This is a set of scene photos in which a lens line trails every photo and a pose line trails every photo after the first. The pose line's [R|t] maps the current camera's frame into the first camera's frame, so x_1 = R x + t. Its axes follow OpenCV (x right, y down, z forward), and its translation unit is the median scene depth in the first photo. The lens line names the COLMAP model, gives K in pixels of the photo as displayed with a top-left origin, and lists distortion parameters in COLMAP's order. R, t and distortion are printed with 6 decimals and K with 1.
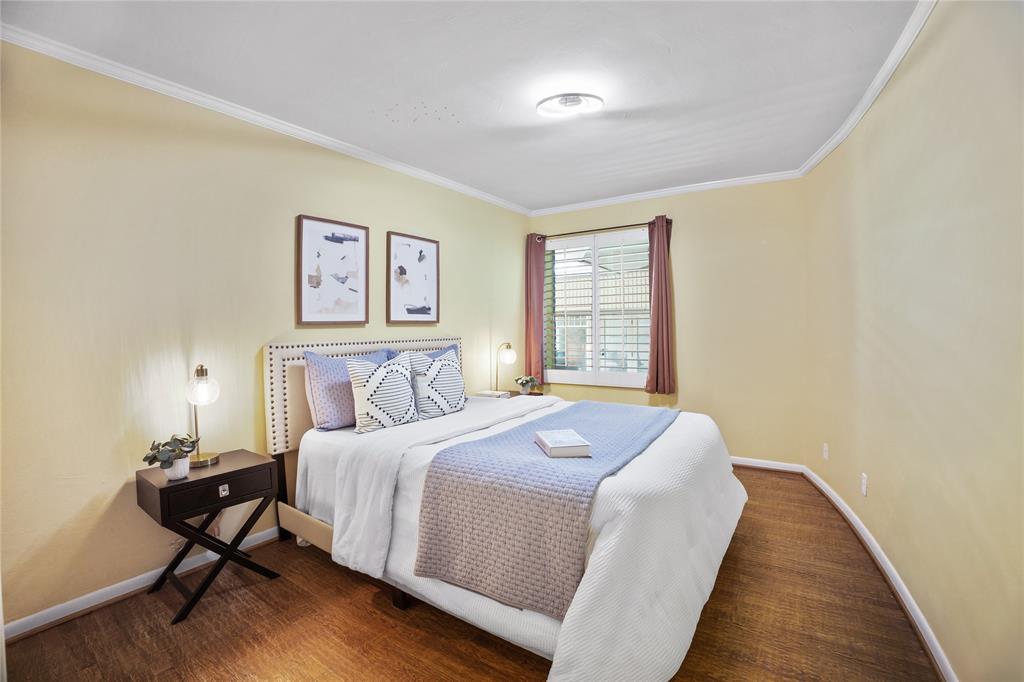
lens RADIAL K [[484.0, 0, 508.8], [0, 484.0, 329.3], [0, 0, 1]] dist [-0.069617, 0.000969]
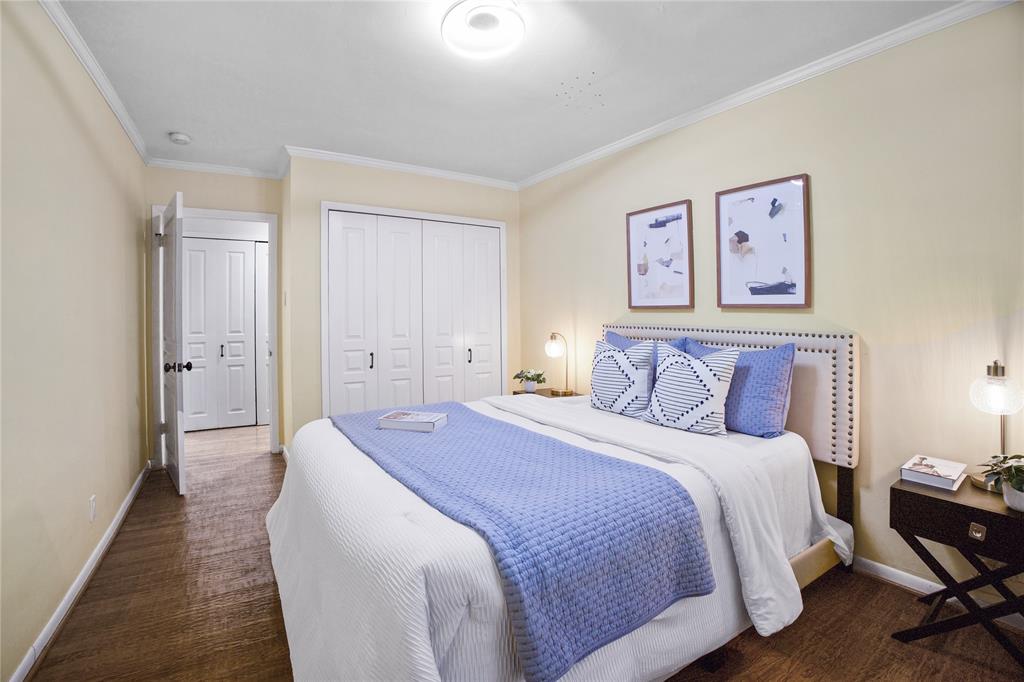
lens RADIAL K [[484.0, 0, 508.8], [0, 484.0, 329.3], [0, 0, 1]] dist [-0.069617, 0.000969]
pose [[-0.436769, 0.045913, -0.898401, 0.619357], [-0.007371, 0.998480, 0.054611, -0.017916], [0.899543, 0.030475, -0.435767, 1.035740]]
